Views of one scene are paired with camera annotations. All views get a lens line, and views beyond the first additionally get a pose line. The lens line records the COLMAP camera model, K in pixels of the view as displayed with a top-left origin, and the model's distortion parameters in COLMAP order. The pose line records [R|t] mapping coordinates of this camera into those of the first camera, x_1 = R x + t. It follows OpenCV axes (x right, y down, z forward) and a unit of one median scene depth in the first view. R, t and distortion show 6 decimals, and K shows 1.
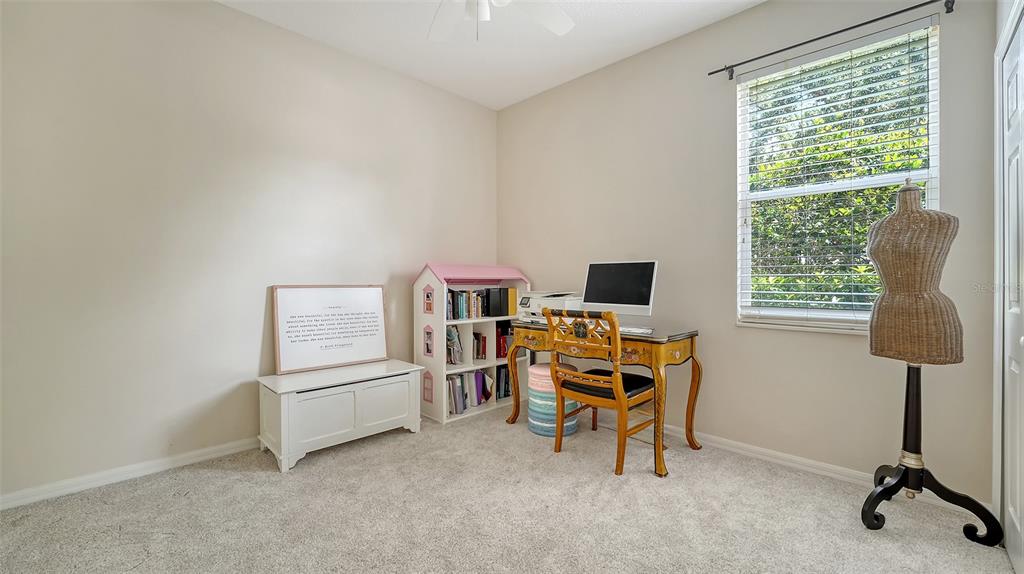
lens RADIAL K [[415.9, 0, 512.8], [0, 415.9, 284.2], [0, 0, 1]] dist [-0.011683, 0.000289]
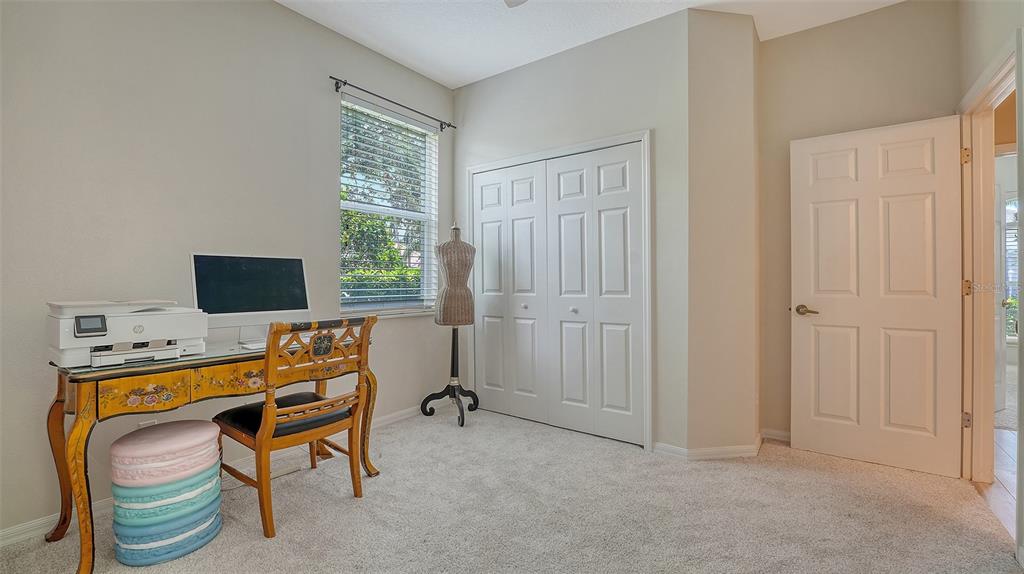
lens RADIAL K [[417.0, 0, 512.8], [0, 417.0, 281.1], [0, 0, 1]] dist [-0.000166, -0.000023]
pose [[-0.108491, -0.007542, 0.994069, -0.670128], [0.006682, 0.999943, 0.008316, -0.013280], [-0.994075, 0.007545, -0.108434, 0.758270]]
